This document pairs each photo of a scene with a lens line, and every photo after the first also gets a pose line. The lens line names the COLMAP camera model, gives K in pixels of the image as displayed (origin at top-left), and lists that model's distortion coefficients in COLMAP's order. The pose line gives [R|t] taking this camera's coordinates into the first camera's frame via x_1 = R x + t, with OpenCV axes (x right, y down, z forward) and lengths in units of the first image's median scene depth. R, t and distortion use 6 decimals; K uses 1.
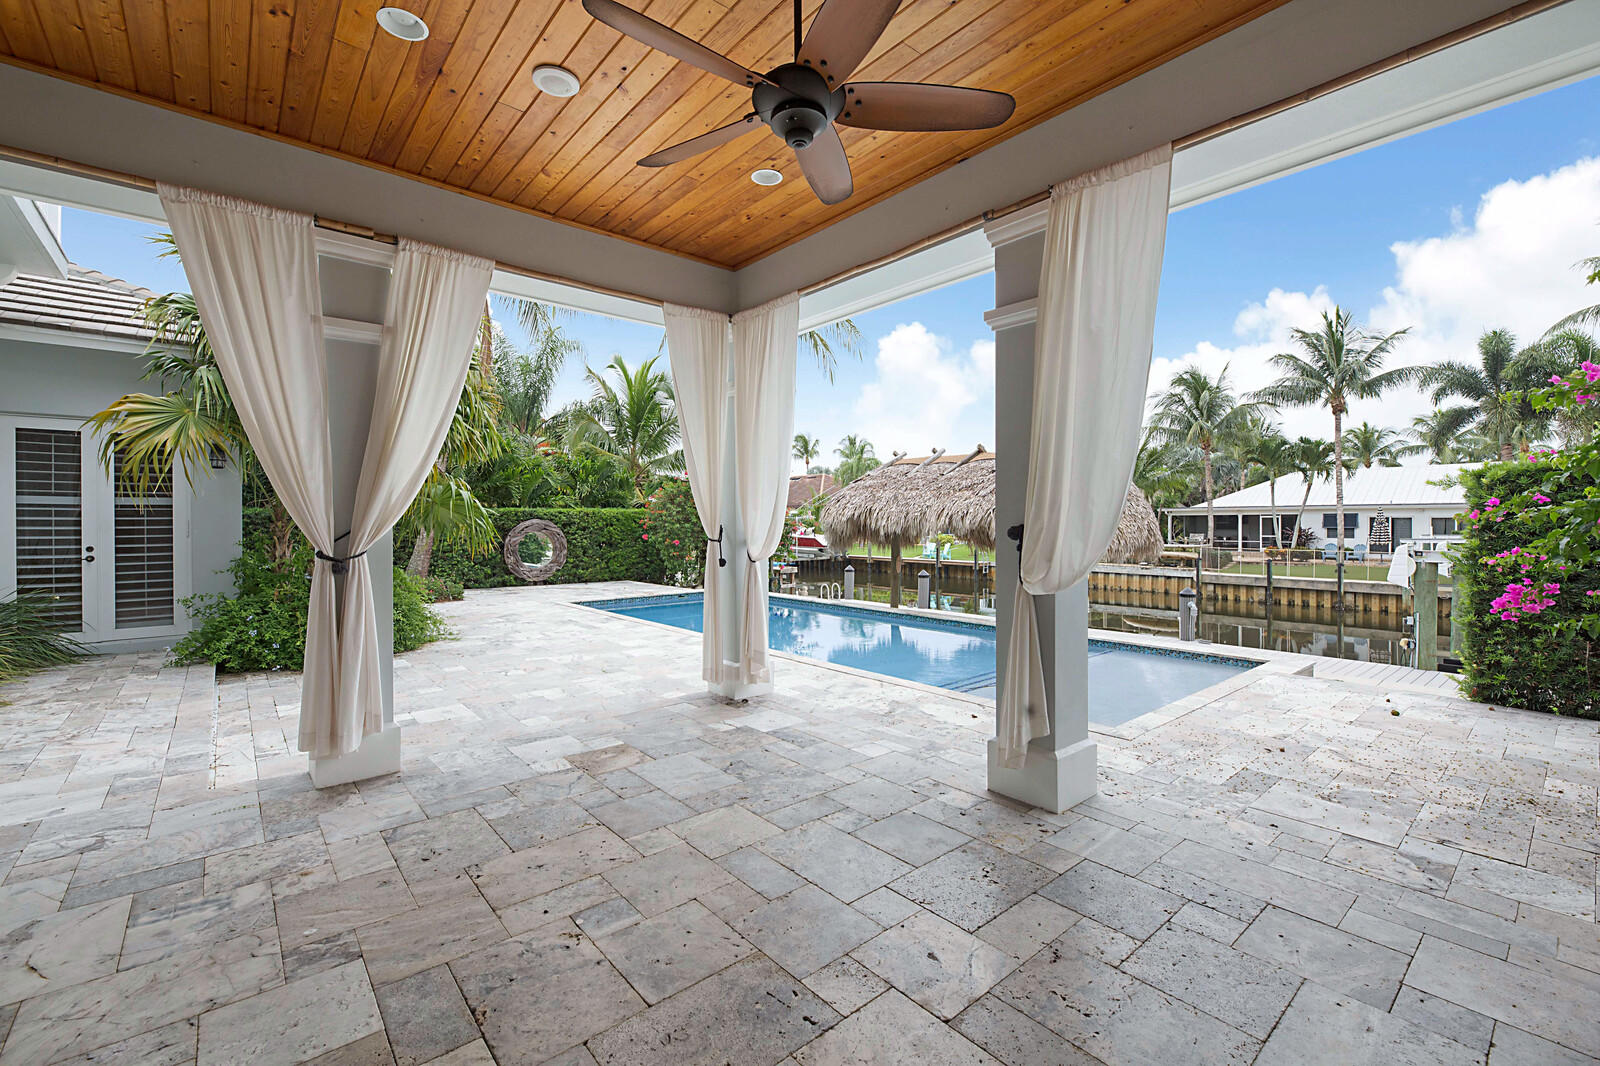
lens RADIAL K [[673.1, 0, 800.0], [0, 673.1, 533.0], [0, 0, 1]] dist [0.003219, -0.000208]
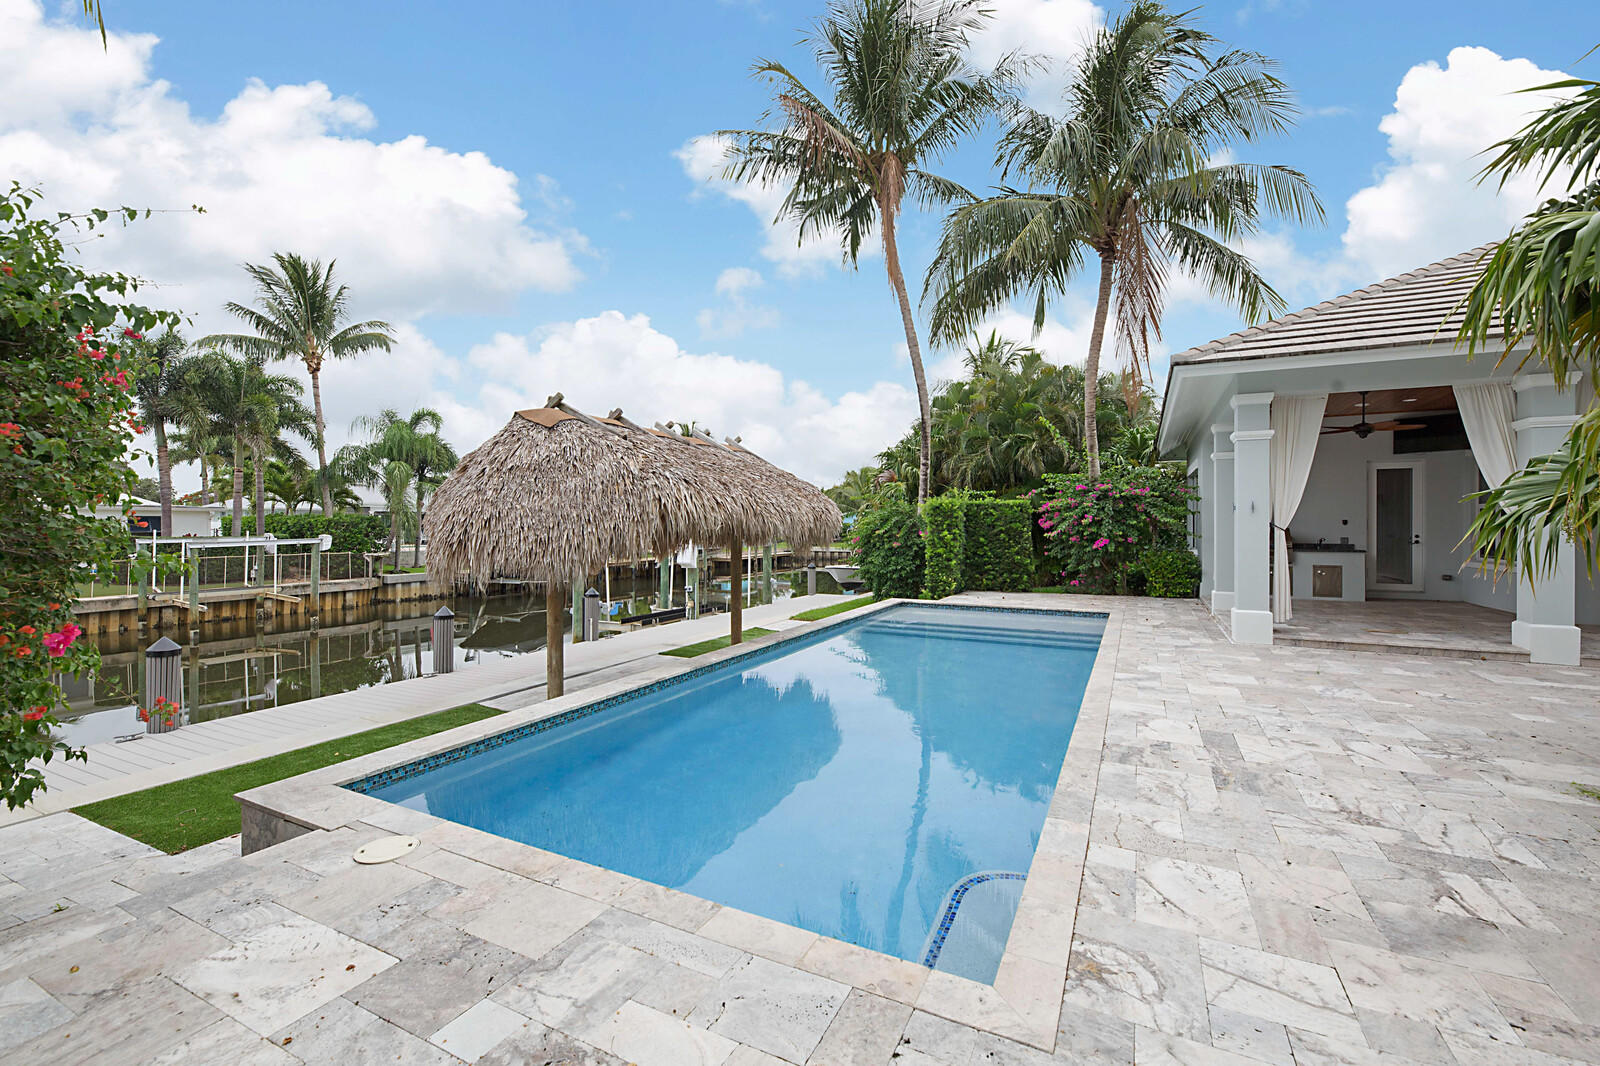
lens RADIAL K [[673.1, 0, 800.0], [0, 673.1, 533.0], [0, 0, 1]] dist [0.003219, -0.000208]
pose [[-0.388107, -0.007639, 0.921583, -0.364204], [0.015214, 0.999776, 0.014694, -0.008155], [-0.921489, 0.019723, -0.387904, 0.843504]]
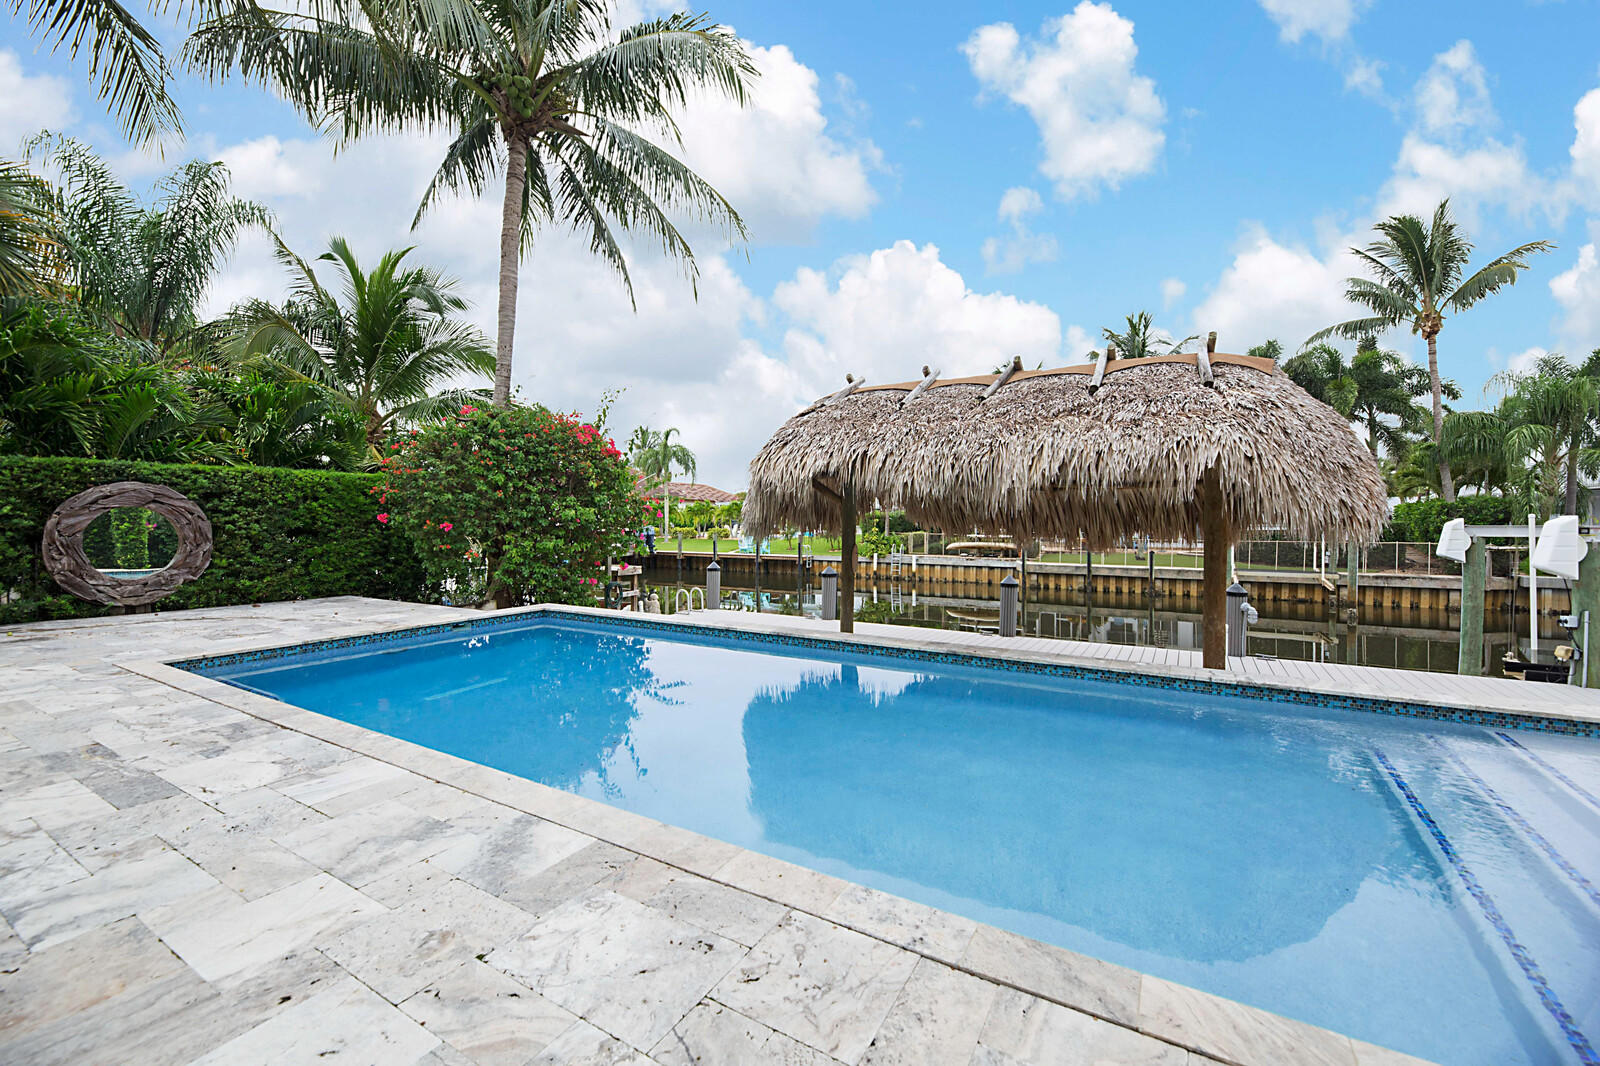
lens RADIAL K [[650.5, 0, 803.1], [0, 650.5, 522.6], [0, 0, 1]] dist [-0.000754, 0.000109]
pose [[0.945039, 0.000522, 0.326958, -0.076789], [0.003013, 0.999942, -0.010303, 0.016316], [-0.326945, 0.010722, 0.944983, 0.376631]]
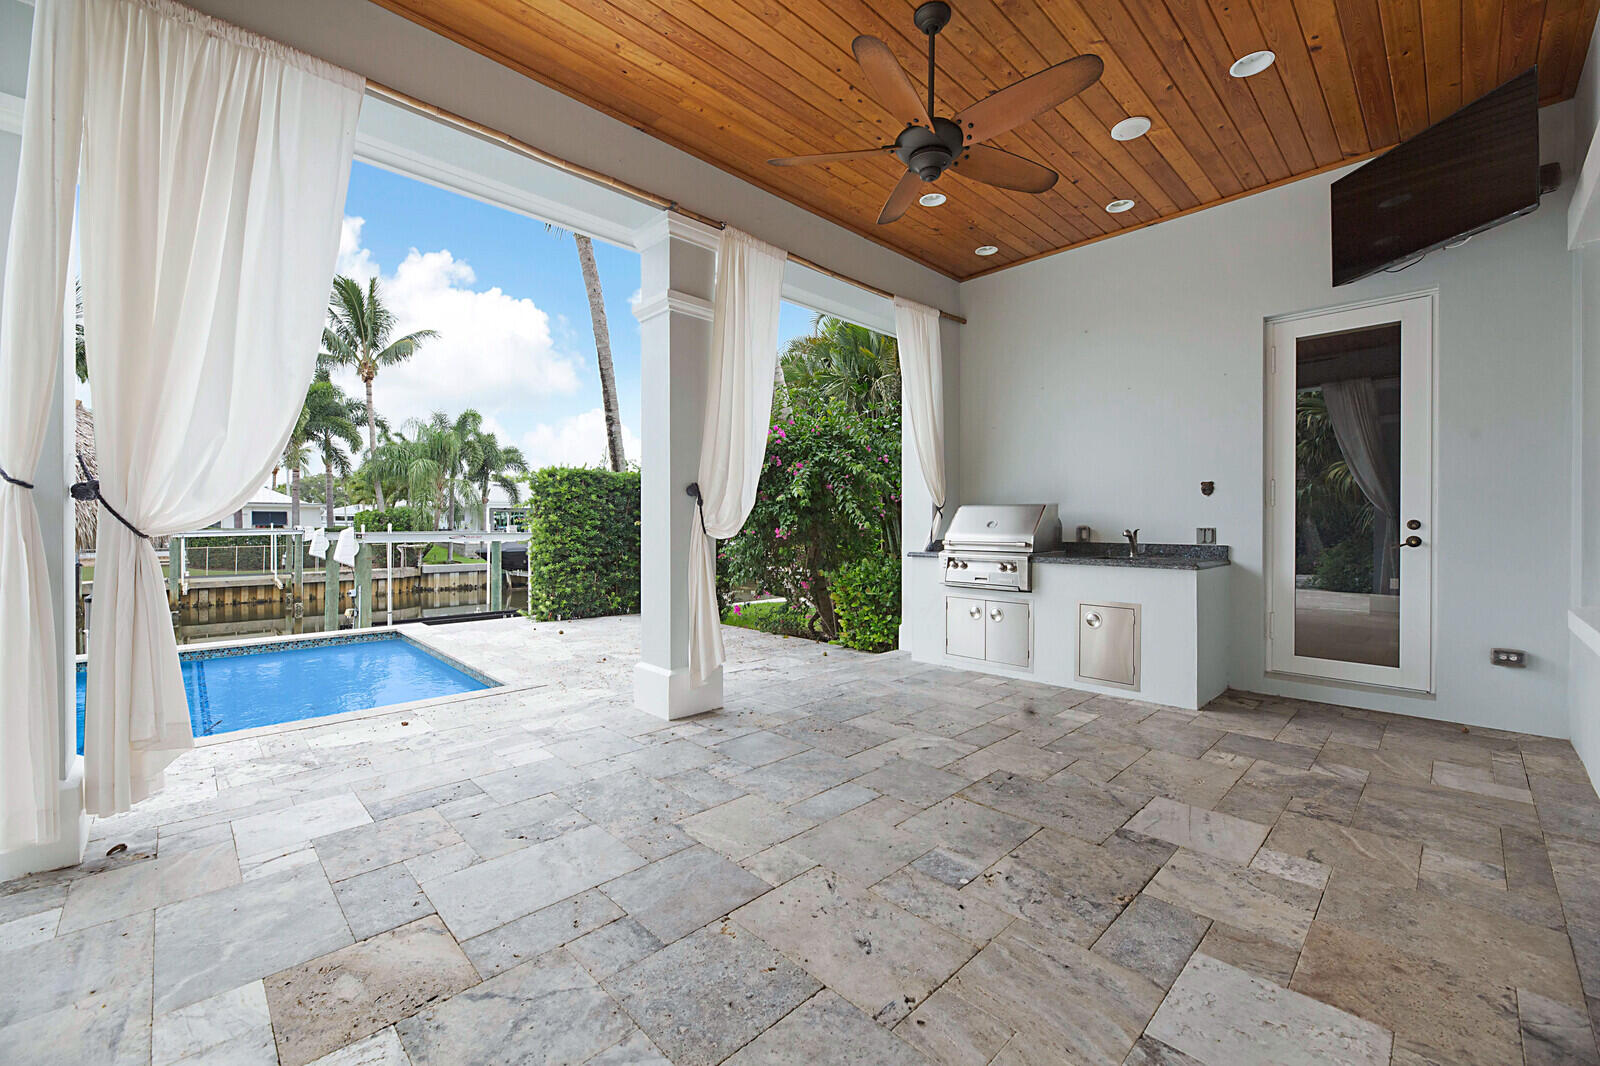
lens RADIAL K [[640.2, 0, 797.6], [0, 640.2, 528.9], [0, 0, 1]] dist [-0.002015, -0.000219]
pose [[-0.060949, -0.006833, 0.998117, -0.164858], [0.015489, 0.999850, 0.007791, 0.012730], [-0.998021, 0.015934, -0.060834, 0.178670]]
